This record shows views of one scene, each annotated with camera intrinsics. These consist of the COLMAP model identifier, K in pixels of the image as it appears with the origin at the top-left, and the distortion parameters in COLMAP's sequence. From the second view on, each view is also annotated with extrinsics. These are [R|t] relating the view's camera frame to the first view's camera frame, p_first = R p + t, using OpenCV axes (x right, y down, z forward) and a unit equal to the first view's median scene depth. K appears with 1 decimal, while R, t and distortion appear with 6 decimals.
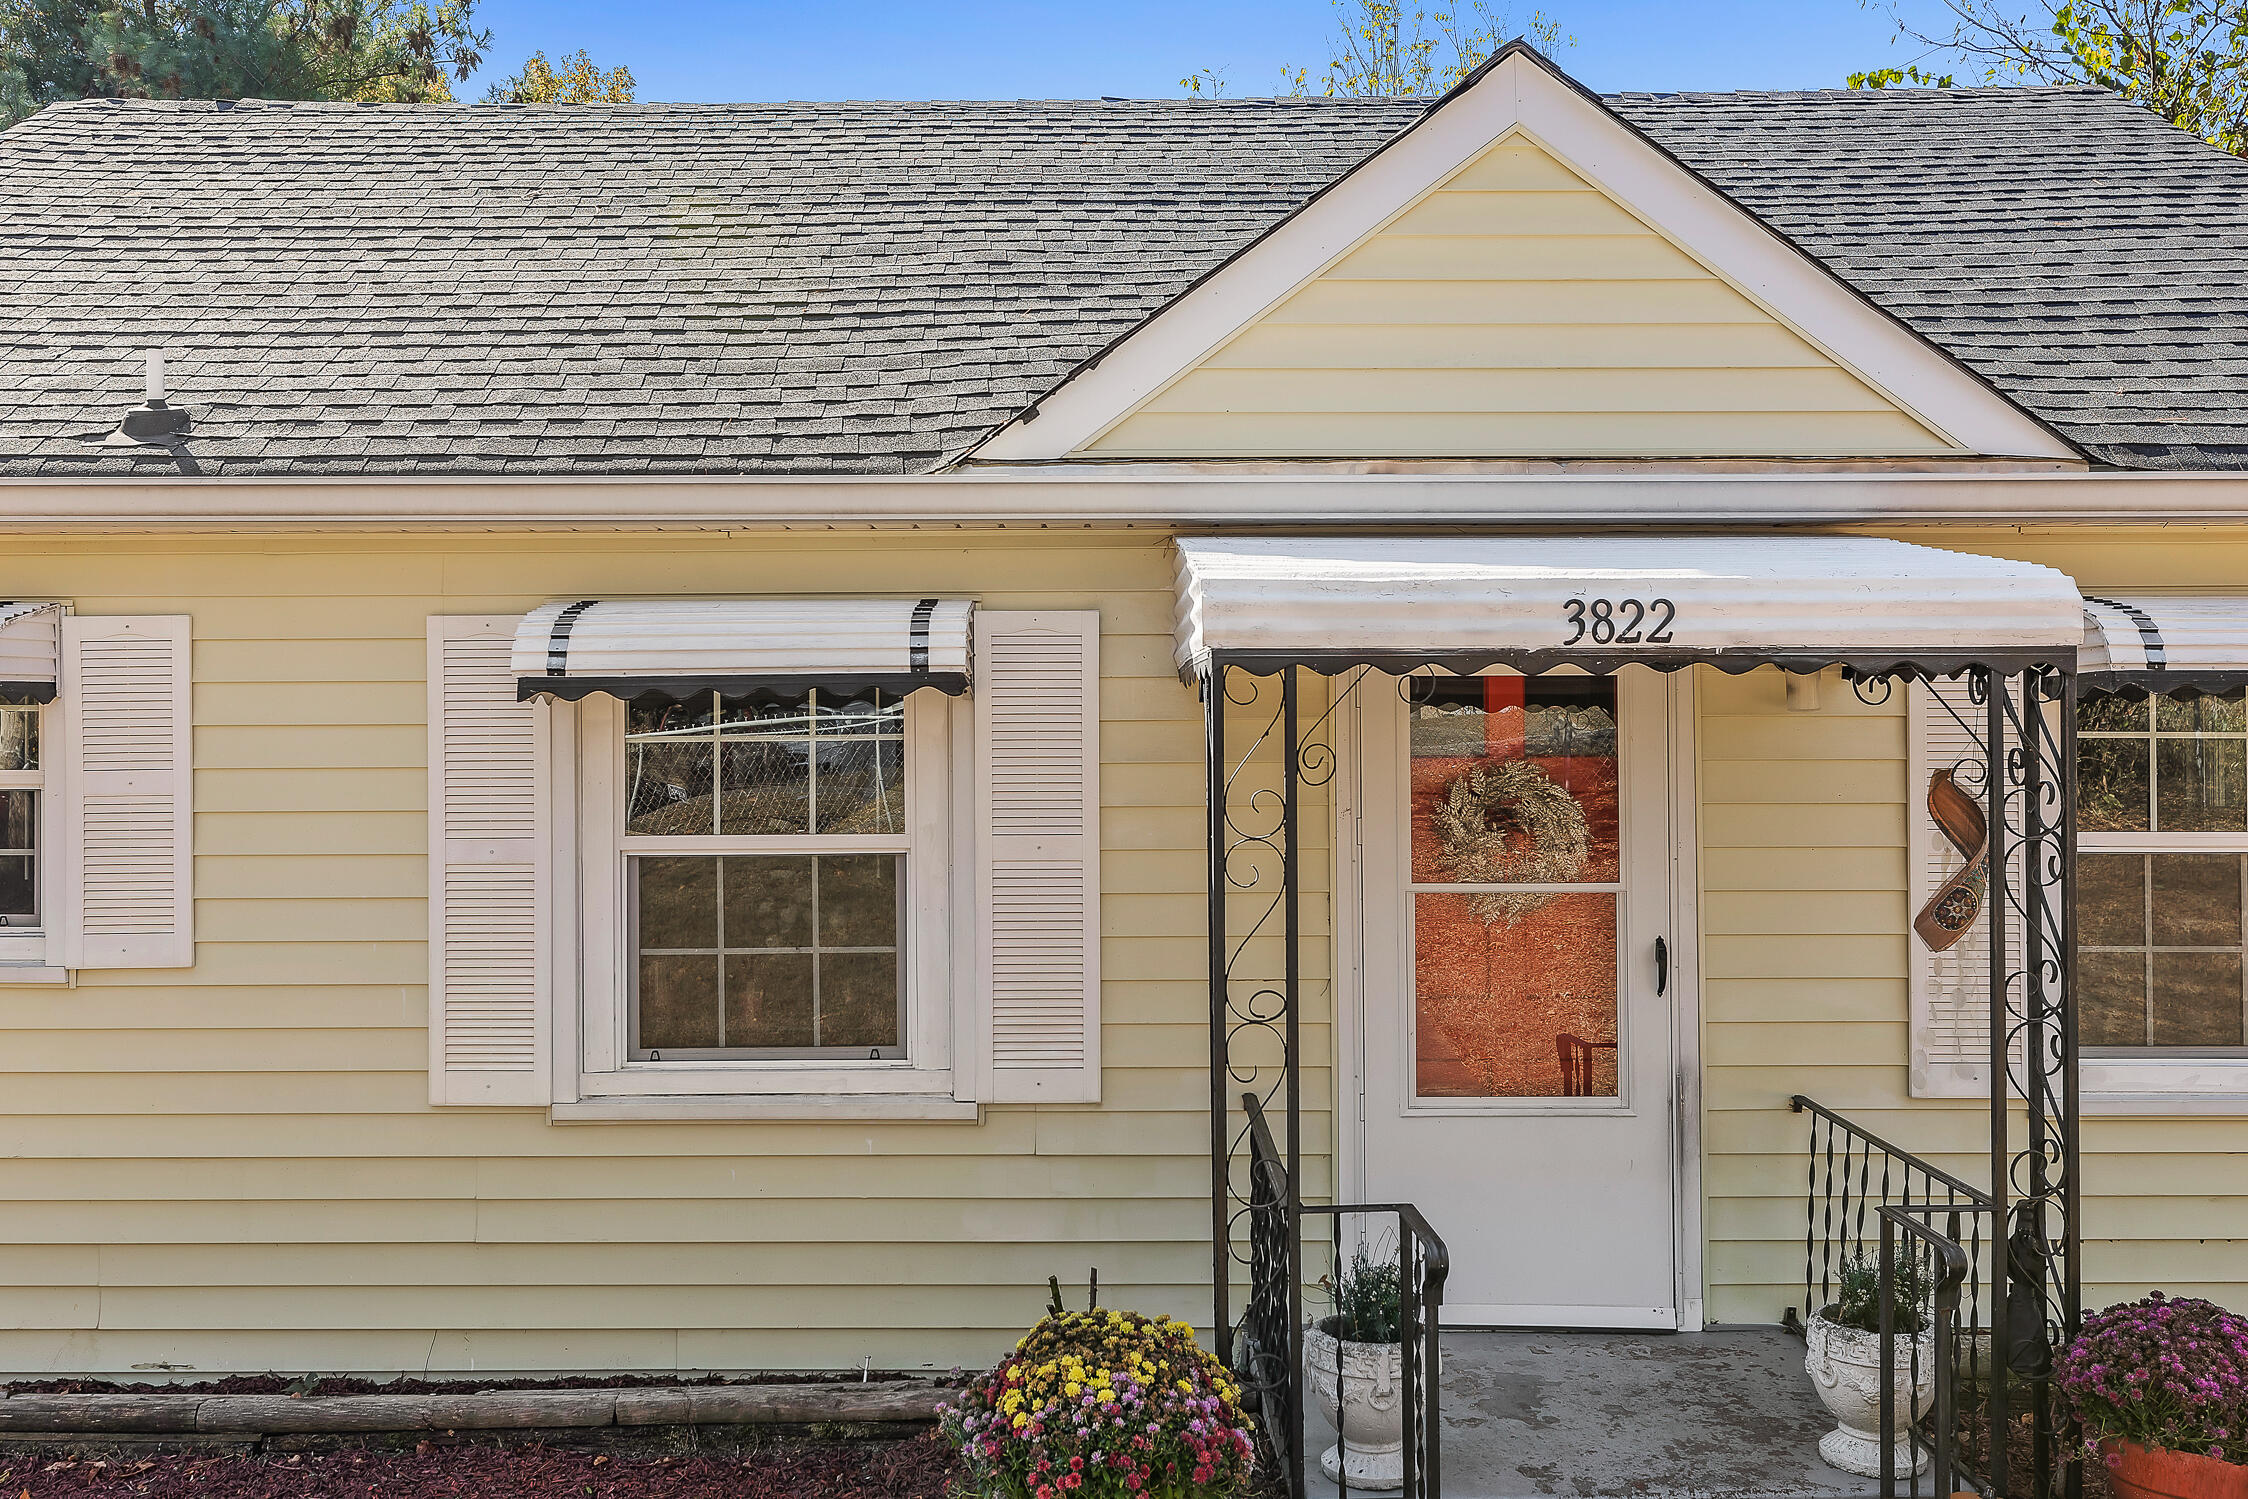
lens RADIAL K [[1888.0, 0, 1112.7], [0, 1888.0, 736.5], [0, 0, 1]] dist [0.002453, 0.001776]
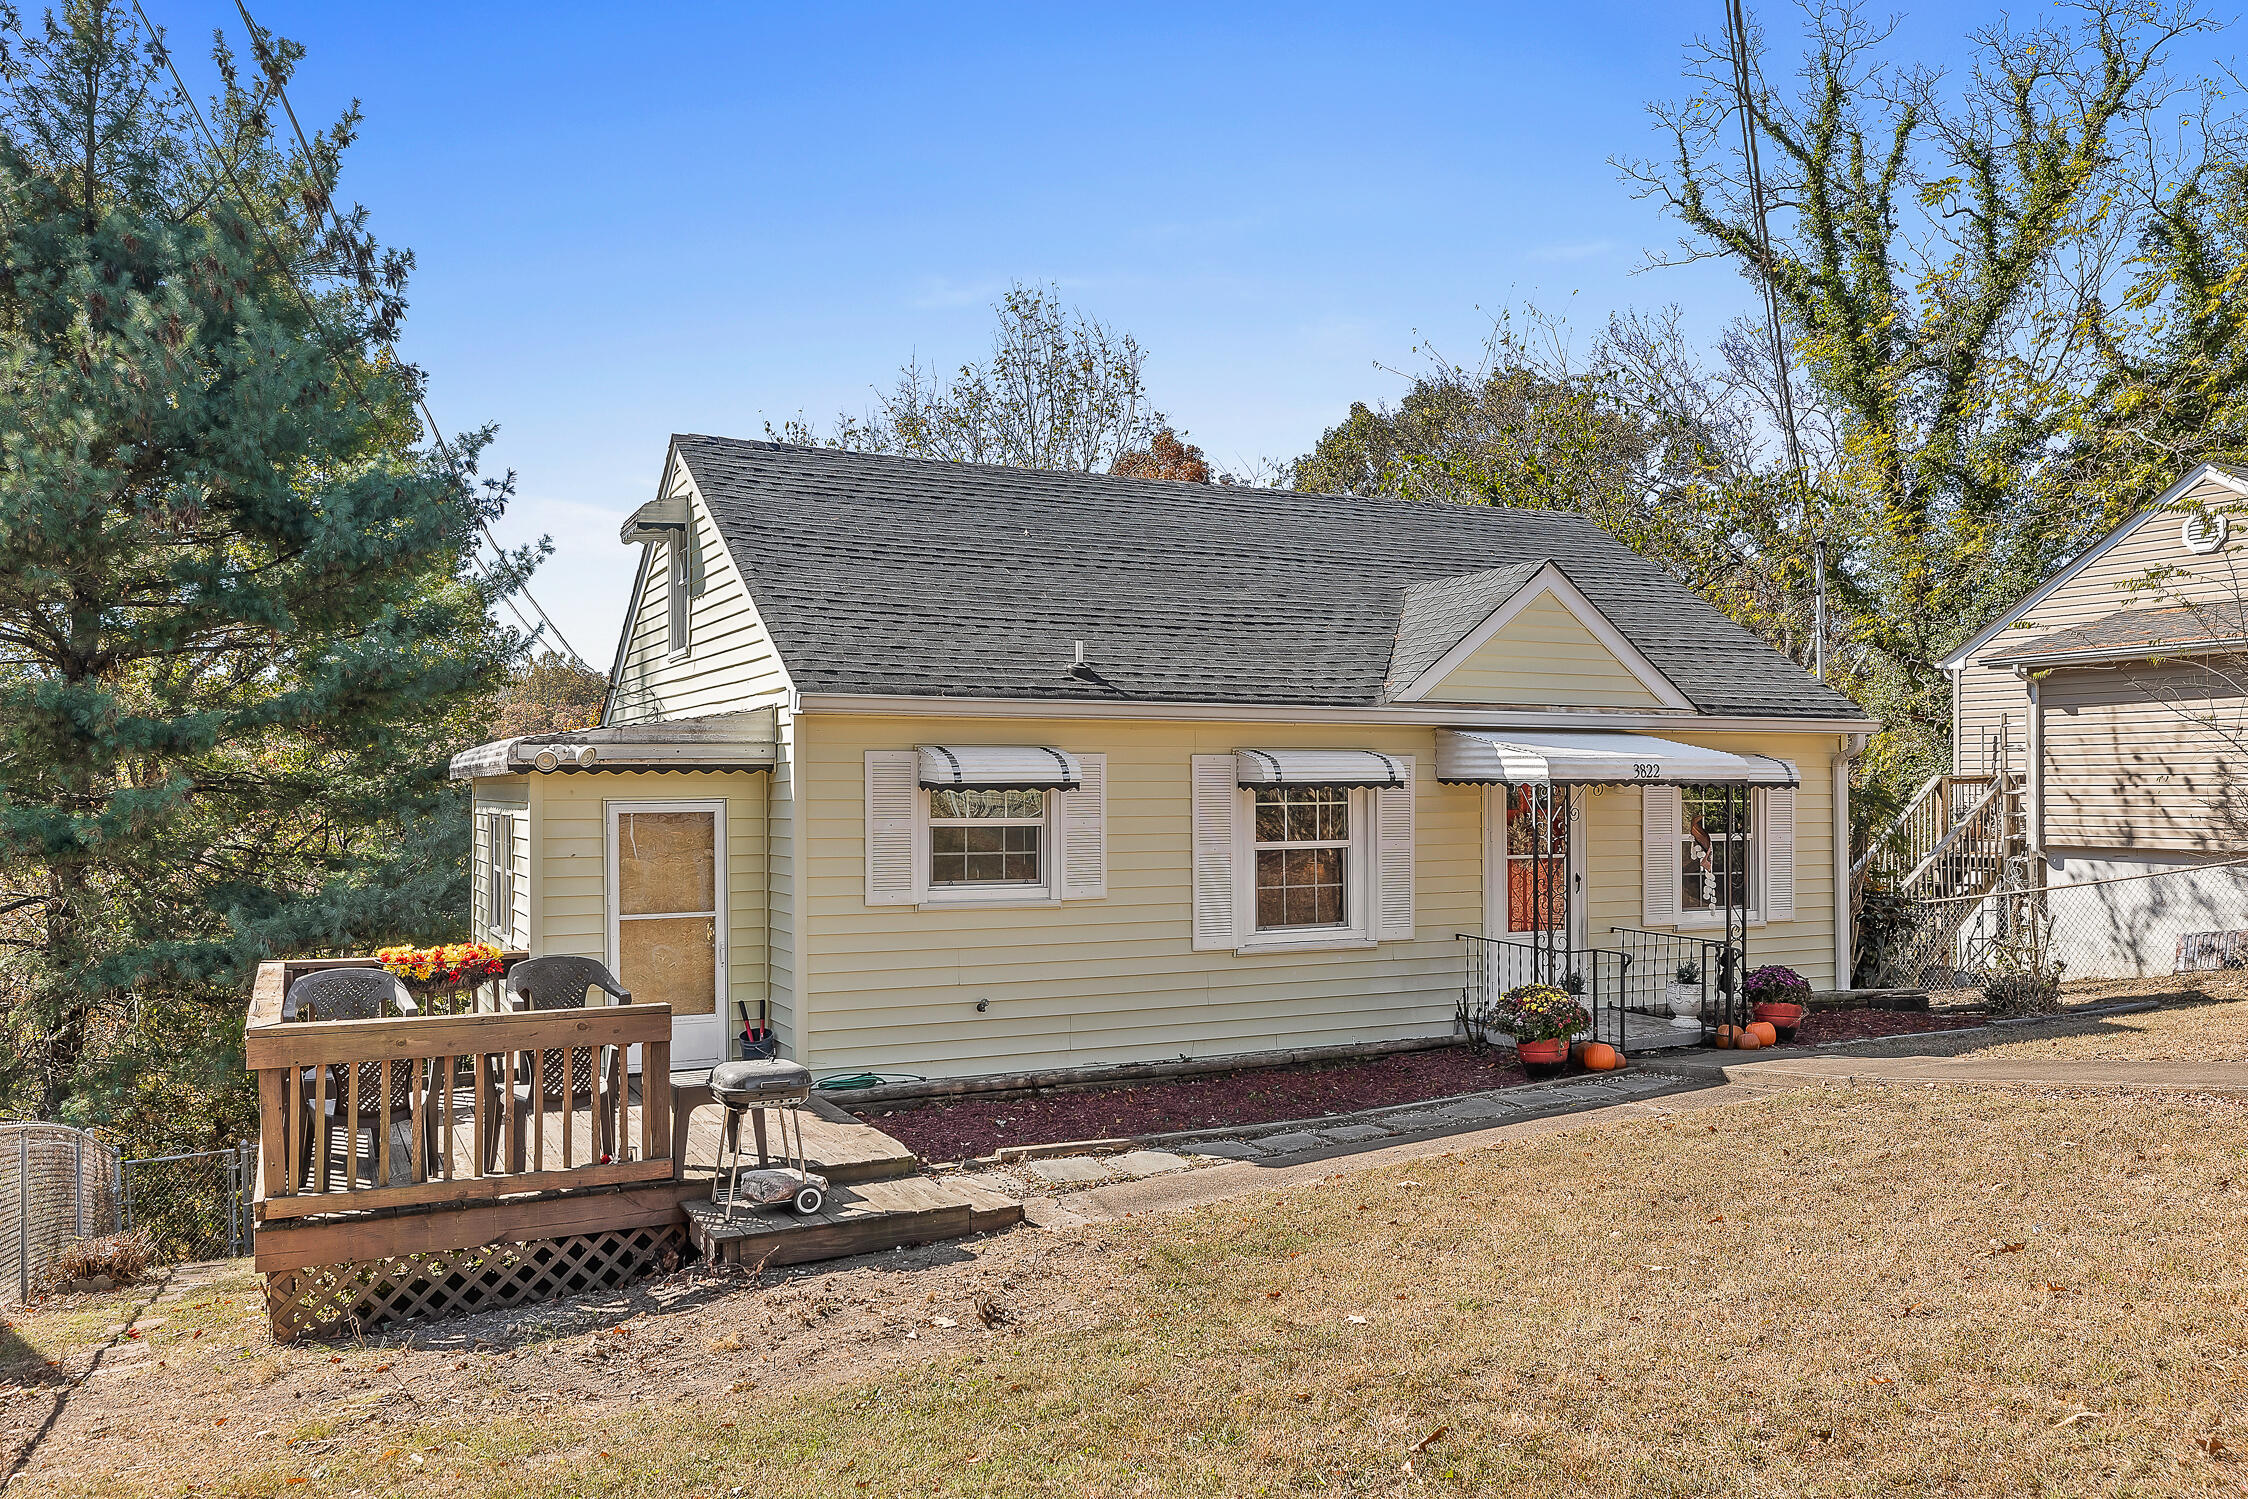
lens RADIAL K [[1644.6, 0, 1128.9], [0, 1644.6, 771.3], [0, 0, 1]] dist [0.020184, -0.000042]
pose [[0.896247, 0.005055, 0.443527, -1.438152], [-0.005204, 0.999986, -0.000881, -0.041534], [-0.443525, -0.001519, 0.896261, -0.937769]]
